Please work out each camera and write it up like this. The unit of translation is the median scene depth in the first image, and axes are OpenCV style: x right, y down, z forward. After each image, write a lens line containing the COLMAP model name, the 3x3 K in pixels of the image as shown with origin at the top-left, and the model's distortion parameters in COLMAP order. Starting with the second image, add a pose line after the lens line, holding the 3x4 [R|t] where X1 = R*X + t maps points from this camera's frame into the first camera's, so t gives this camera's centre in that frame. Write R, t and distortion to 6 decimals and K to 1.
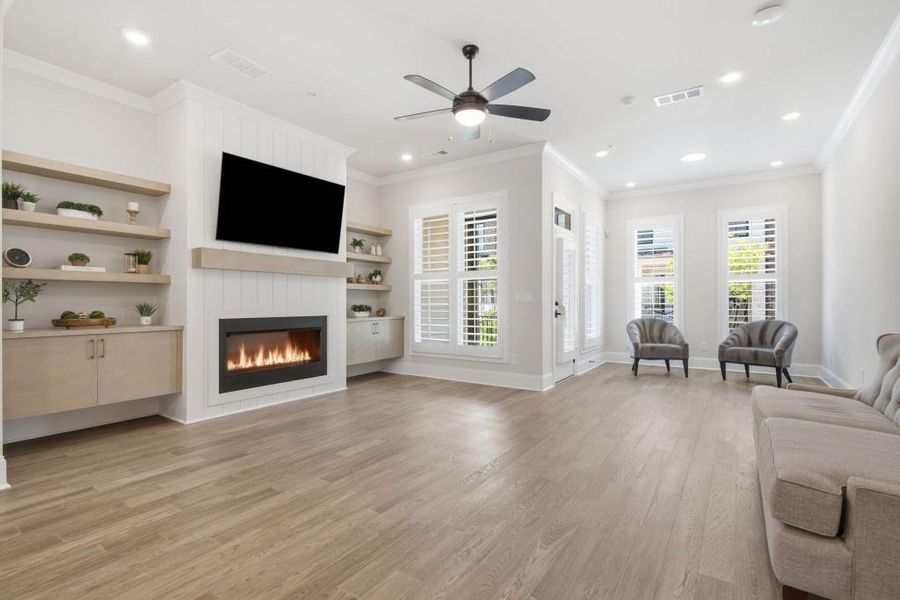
lens RADIAL K [[415.3, 0, 453.0], [0, 415.3, 307.0], [0, 0, 1]] dist [-0.003129, -0.000794]
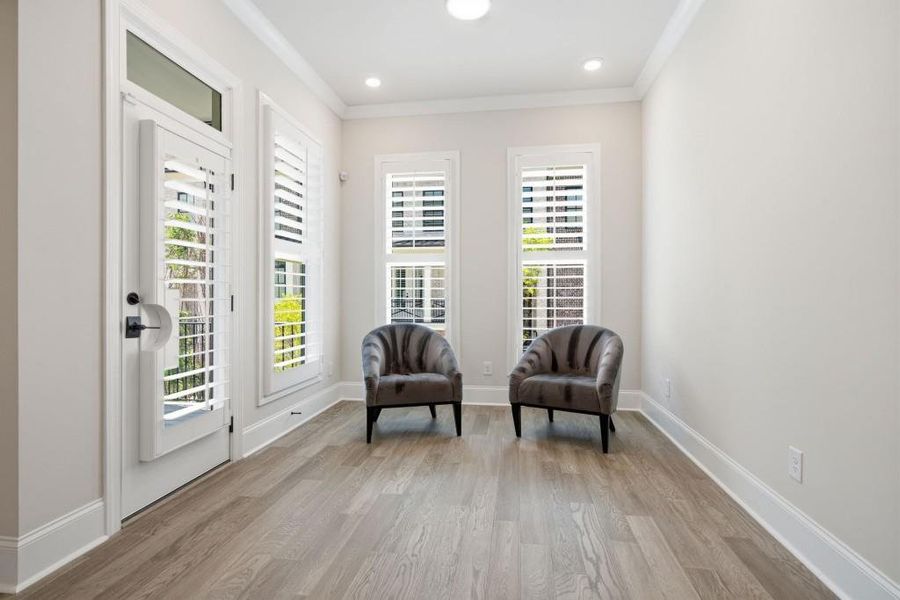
lens RADIAL K [[399.1, 0, 452.7], [0, 399.1, 297.2], [0, 0, 1]] dist [0.001011, 0.000095]
pose [[0.905990, 0.002213, 0.423293, 0.340428], [0.000039, 0.999986, -0.005310, -0.007598], [-0.423298, 0.004827, 0.905978, 0.540855]]
